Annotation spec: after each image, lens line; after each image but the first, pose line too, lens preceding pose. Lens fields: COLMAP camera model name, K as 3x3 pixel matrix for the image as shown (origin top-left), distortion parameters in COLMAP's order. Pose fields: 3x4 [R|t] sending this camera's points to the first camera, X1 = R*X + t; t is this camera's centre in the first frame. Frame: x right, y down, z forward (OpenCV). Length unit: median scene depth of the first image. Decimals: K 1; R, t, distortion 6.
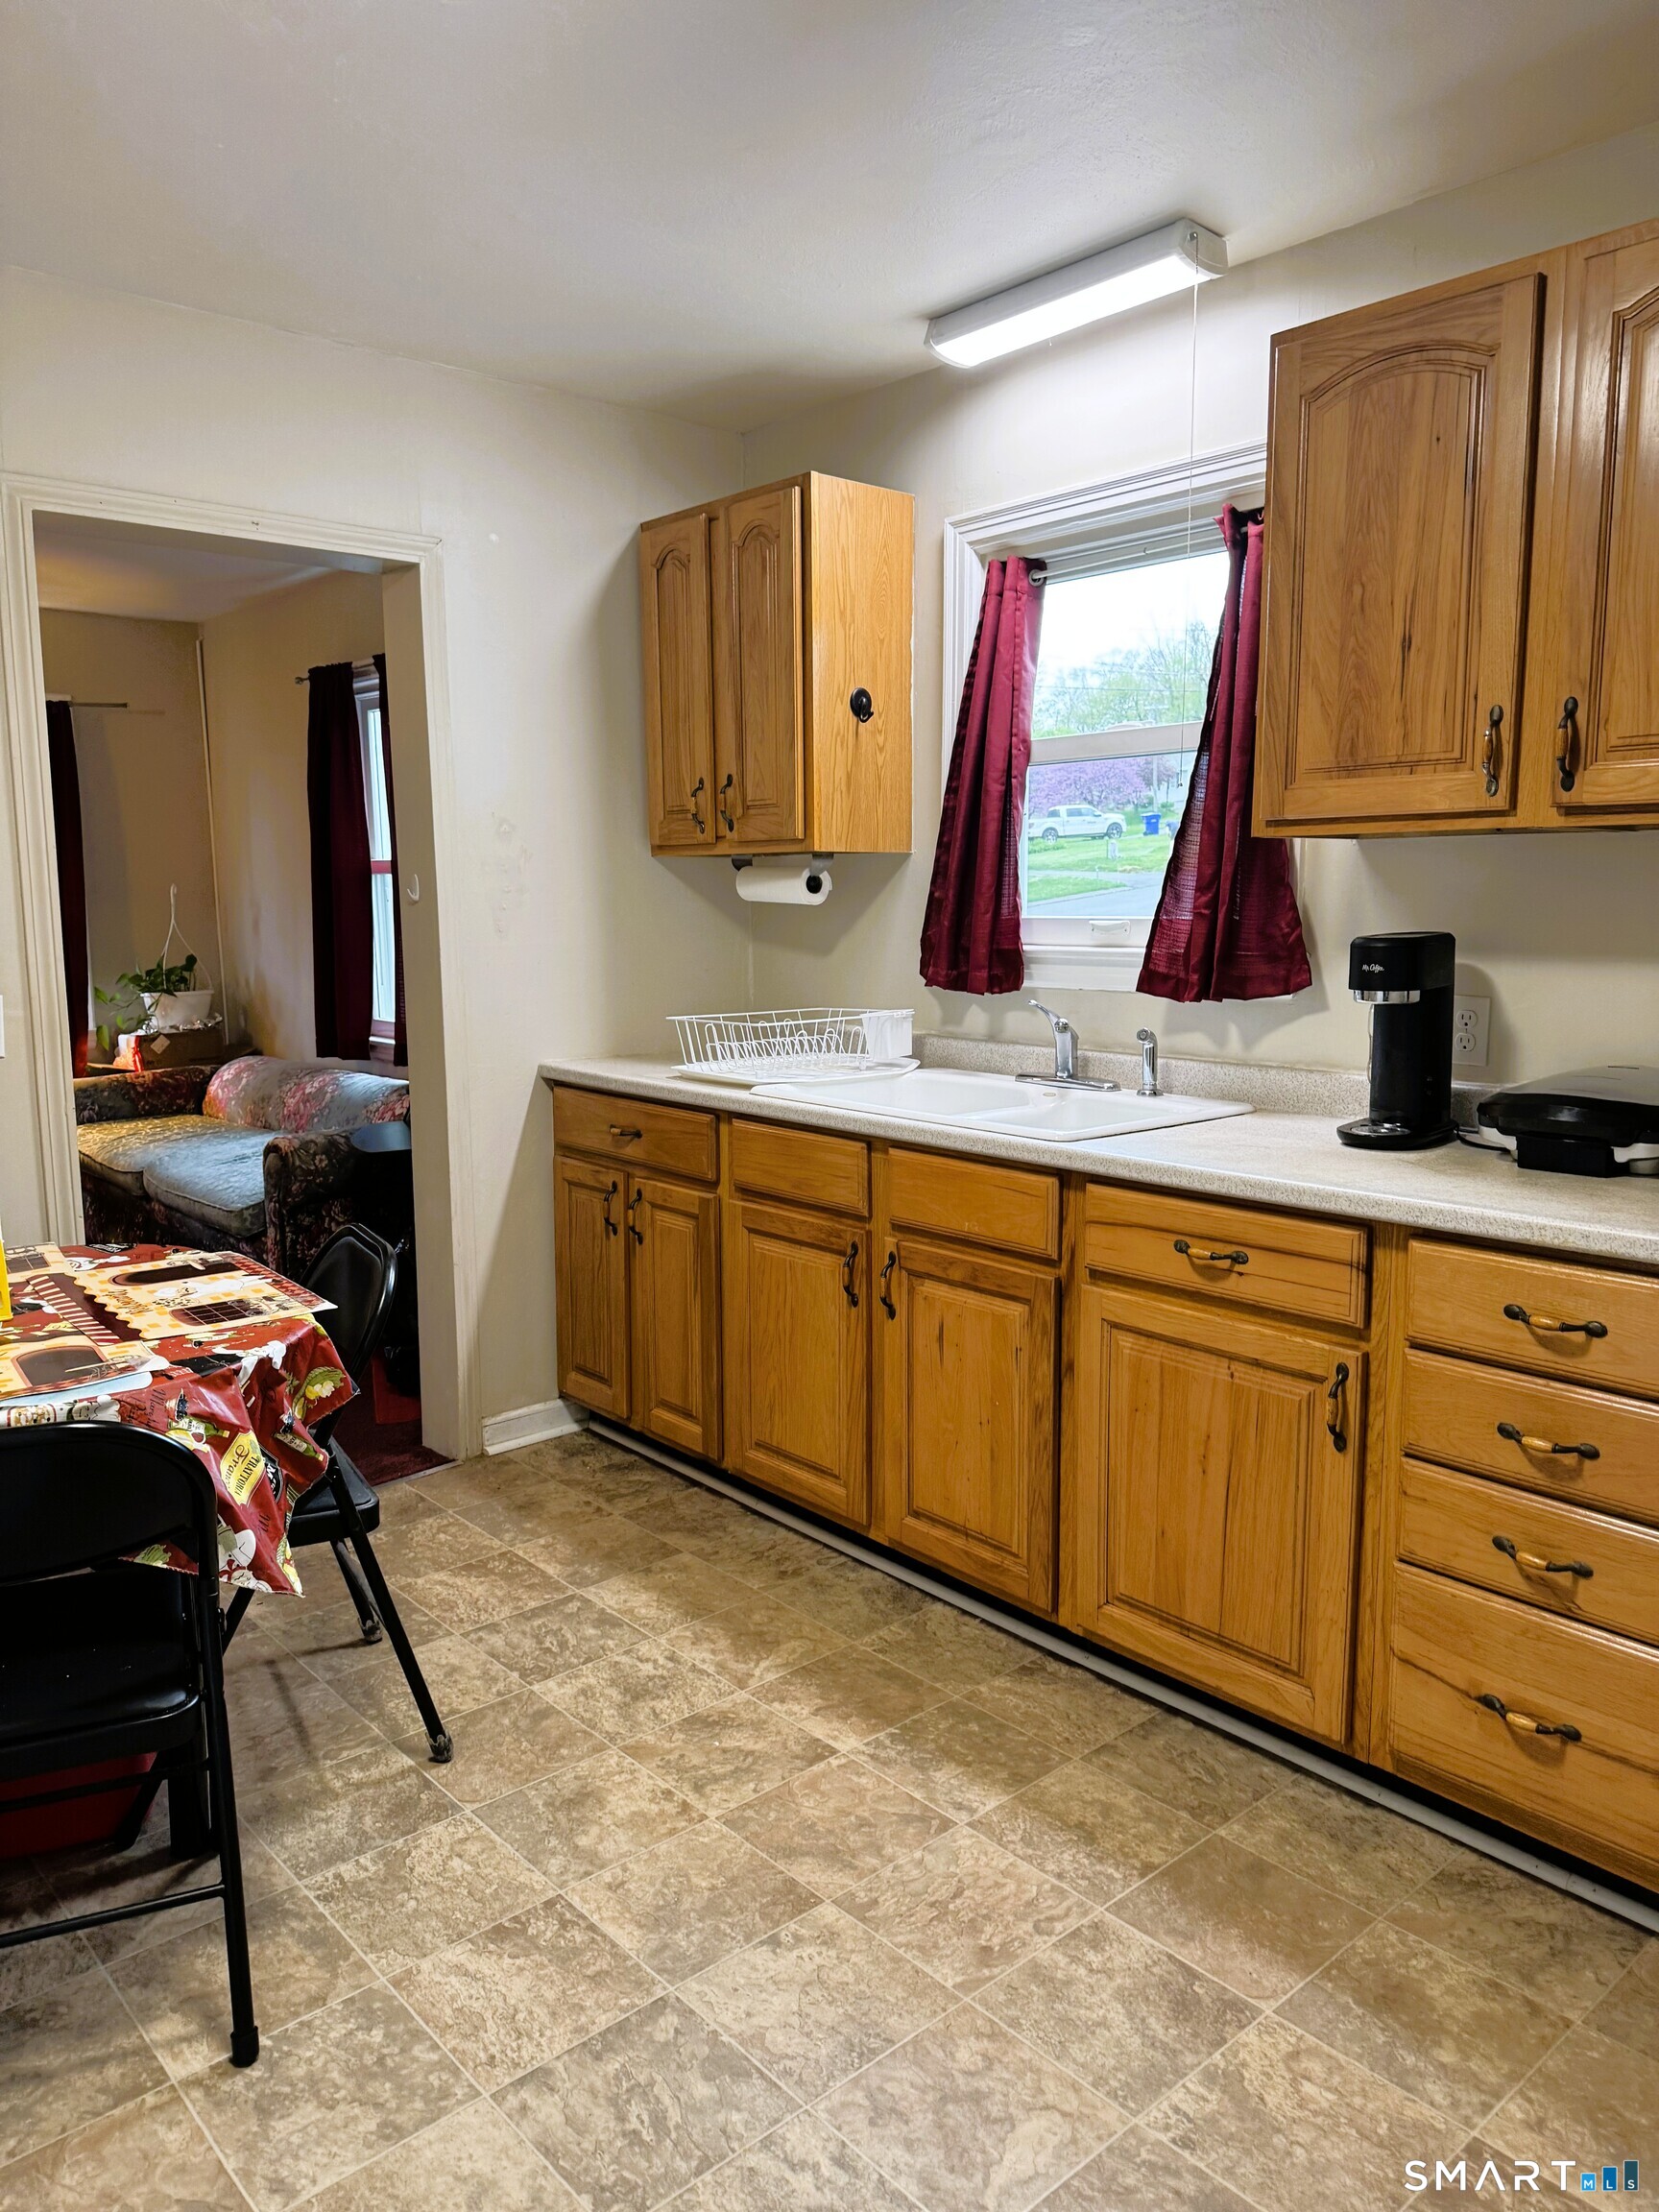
lens RADIAL K [[1591.6, 0, 836.0], [0, 1591.6, 1113.8], [0, 0, 1]] dist [0.073064, -0.105211]
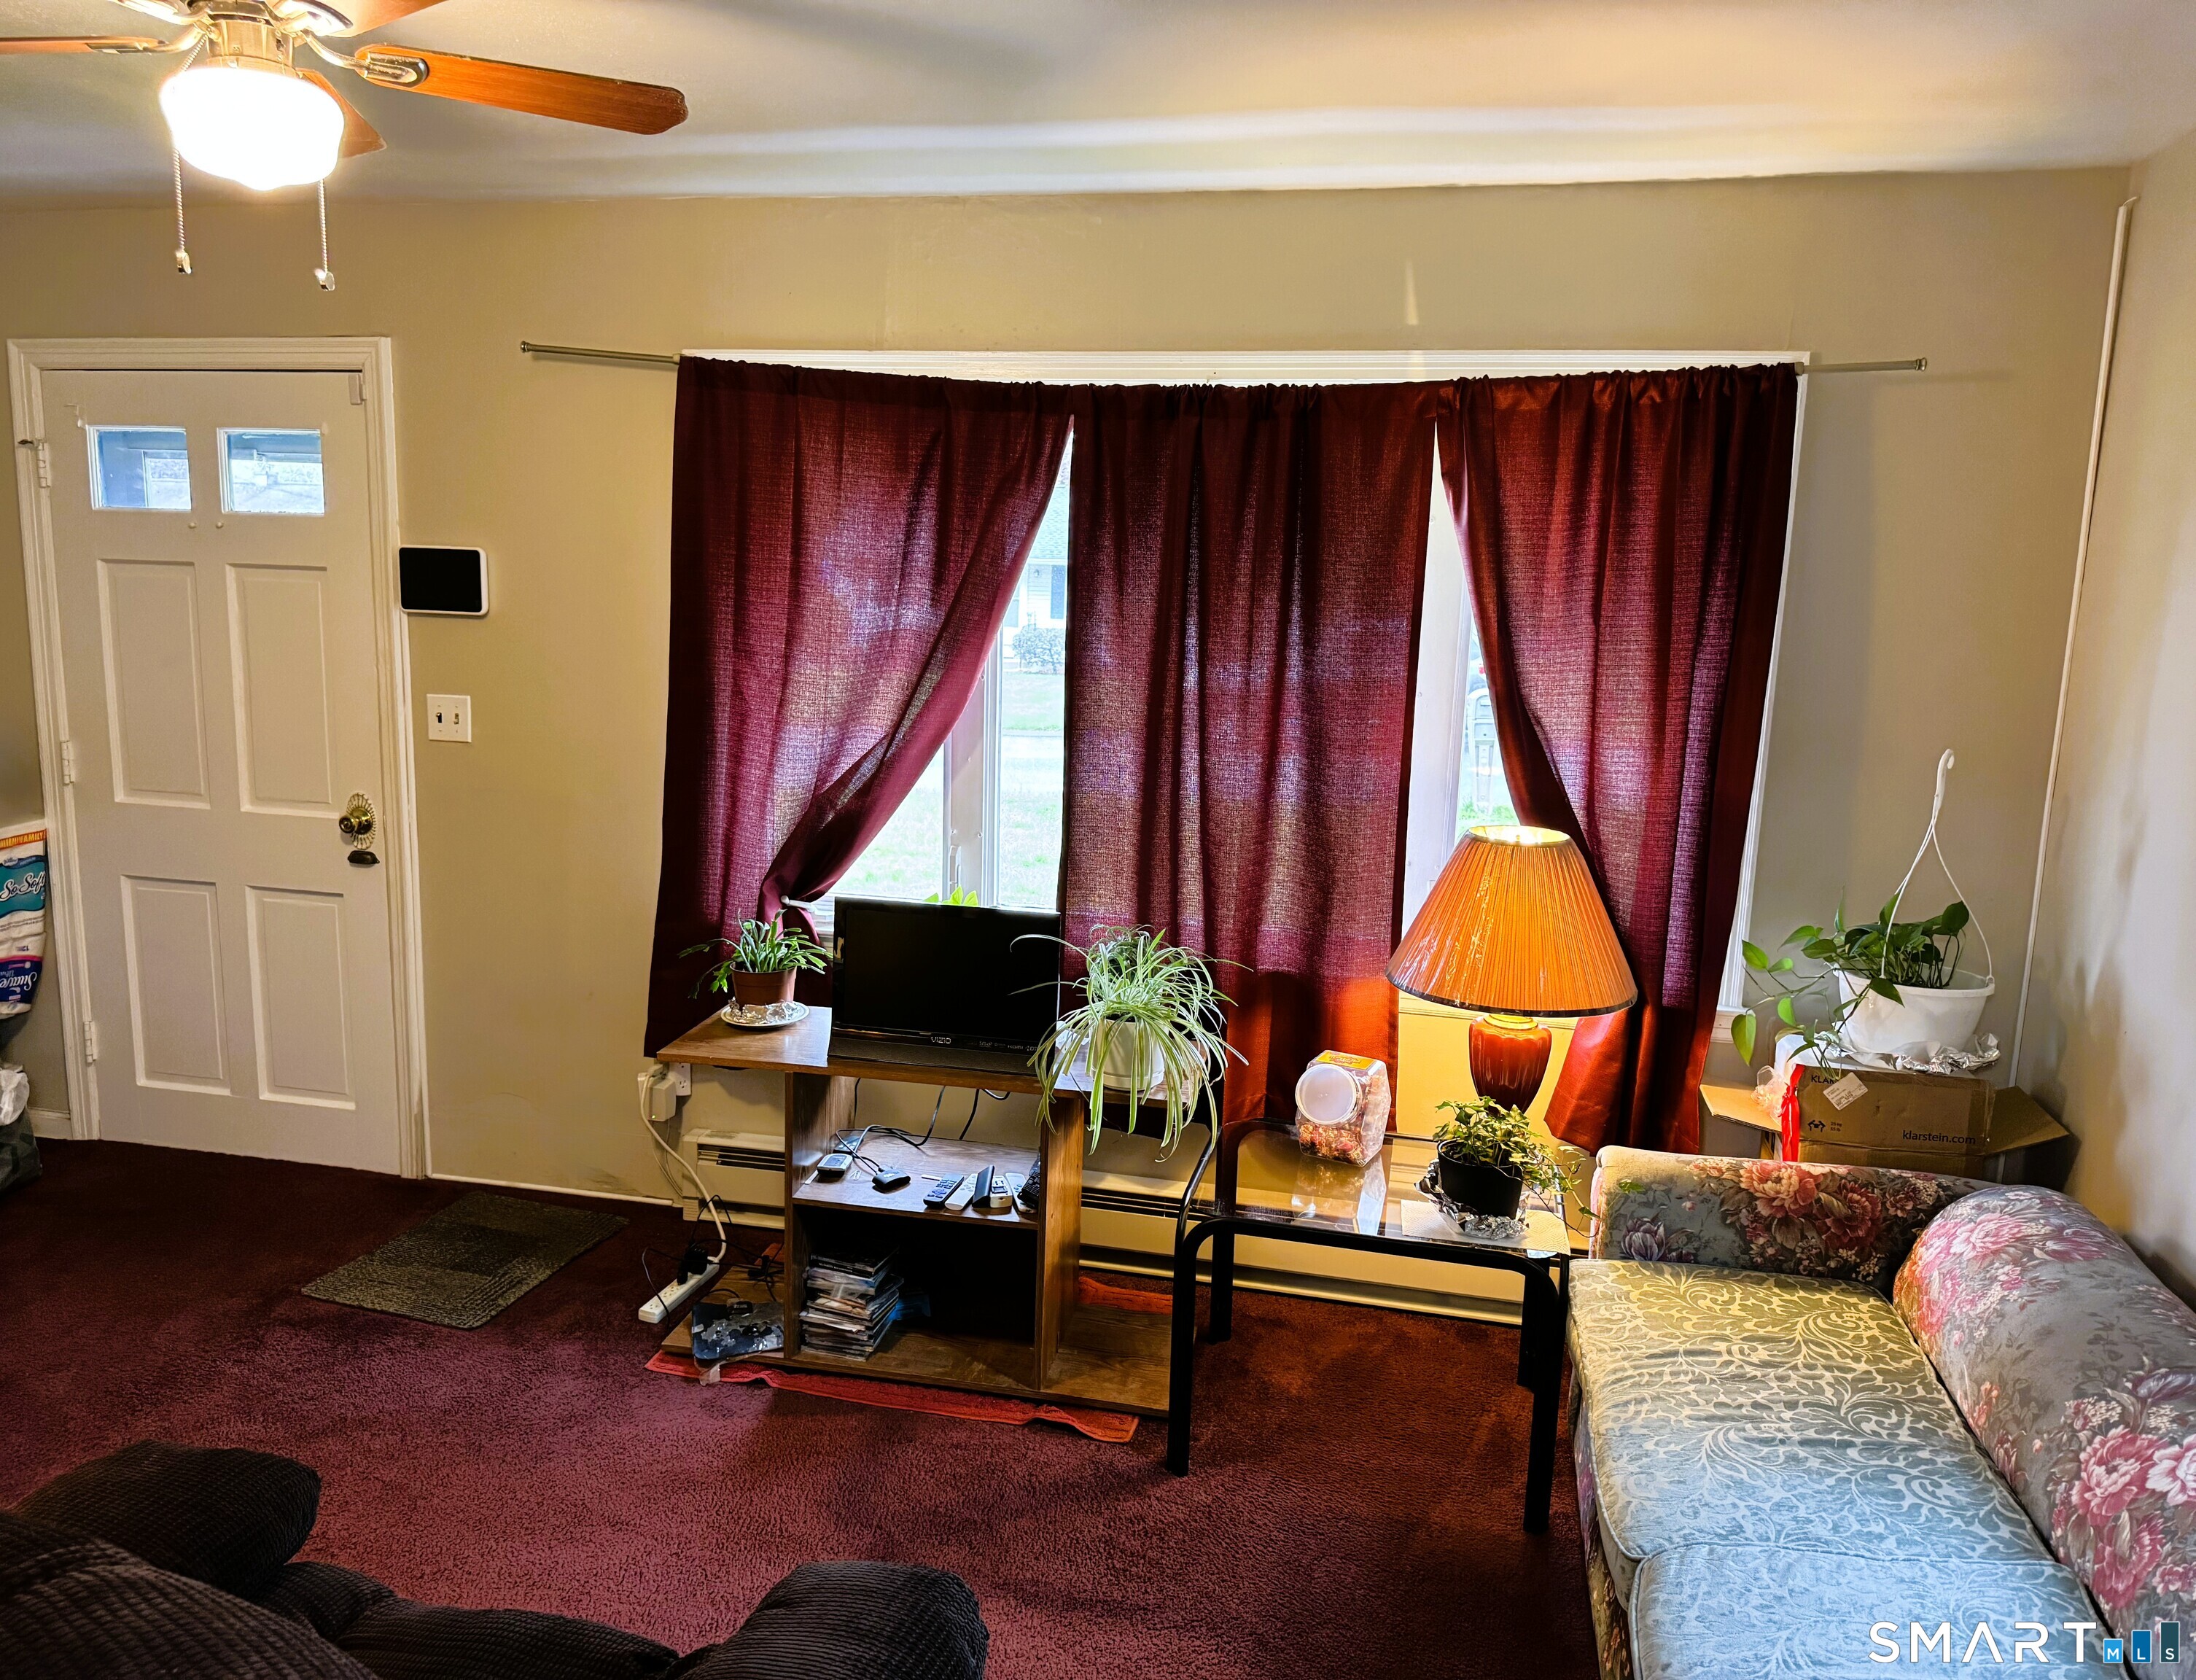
lens RADIAL K [[1559.9, 0, 1098.0], [0, 1559.9, 840.0], [0, 0, 1]] dist [0.006595, 0.002577]
pose [[0.577354, 0.165403, -0.799565, -0.406687], [-0.146498, 0.984360, 0.097847, -0.269470], [0.803244, 0.060642, 0.592555, 1.154149]]
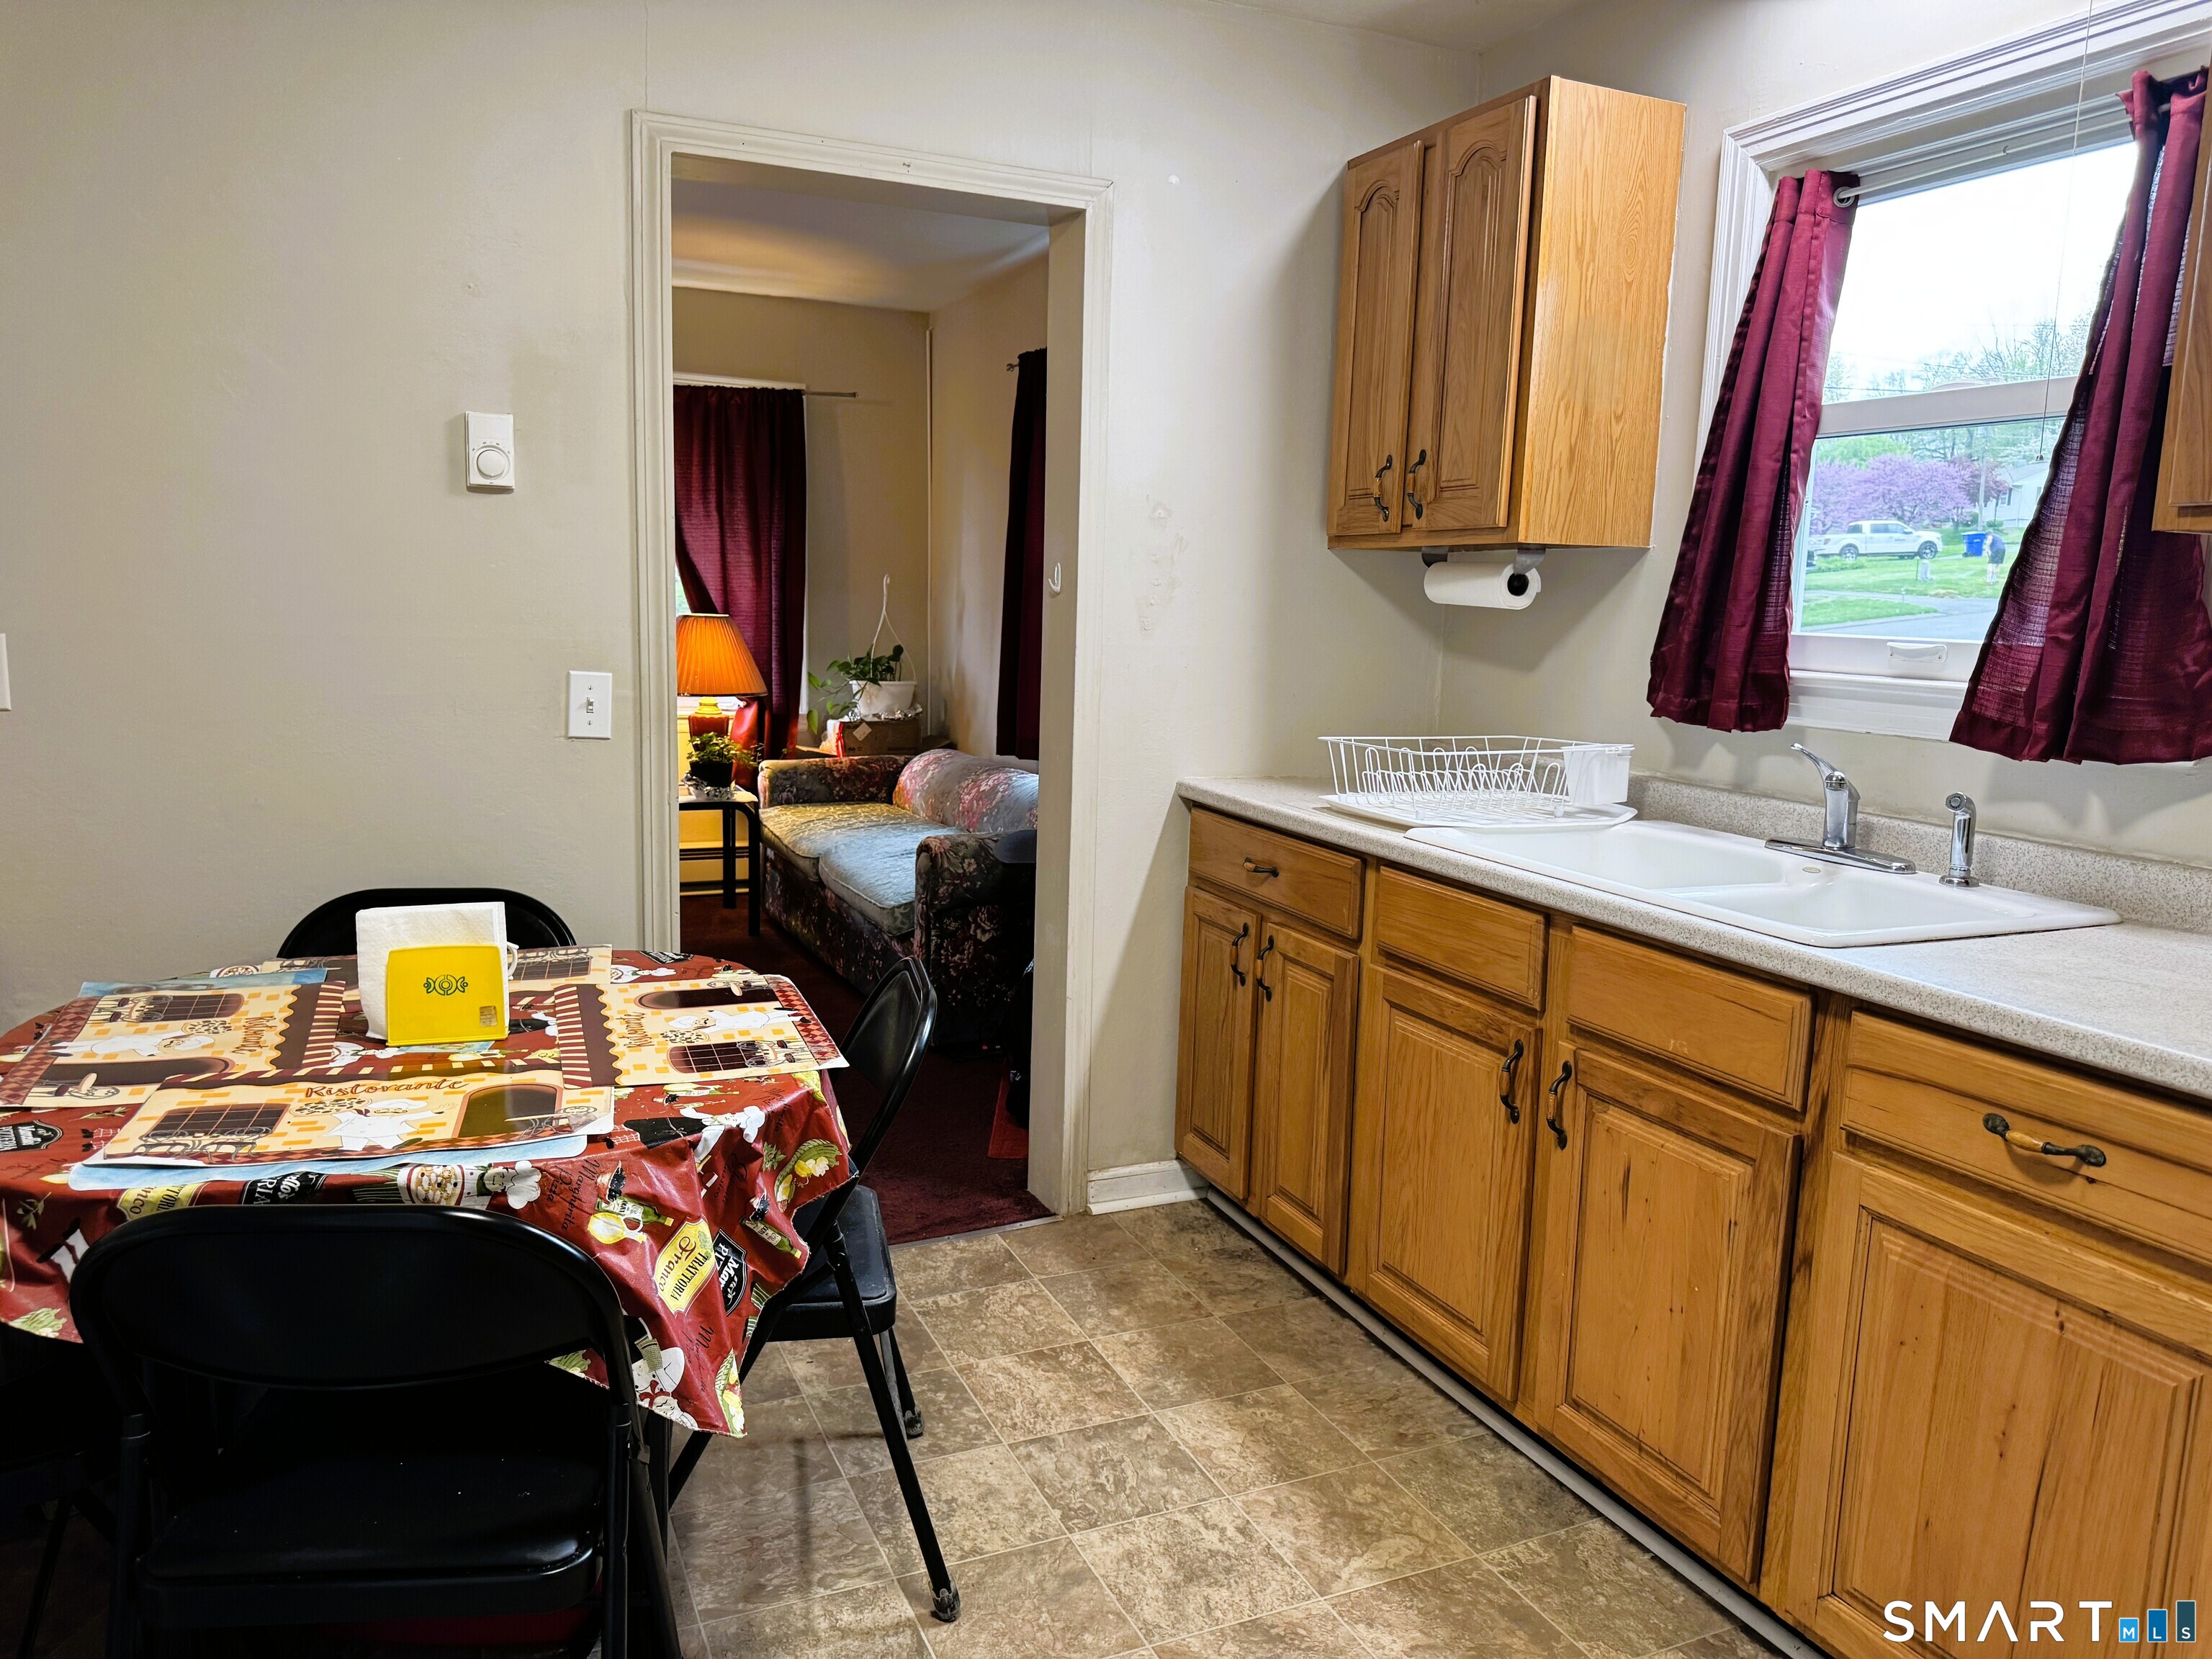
lens RADIAL K [[1567.7, 0, 1114.9], [0, 1567.7, 823.7], [0, 0, 1]] dist [0.041510, -0.050819]
pose [[0.956167, 0.076786, -0.282574, 0.031873], [-0.076525, 0.996996, 0.011977, -0.019706], [0.282644, 0.010172, 0.959171, 0.206335]]
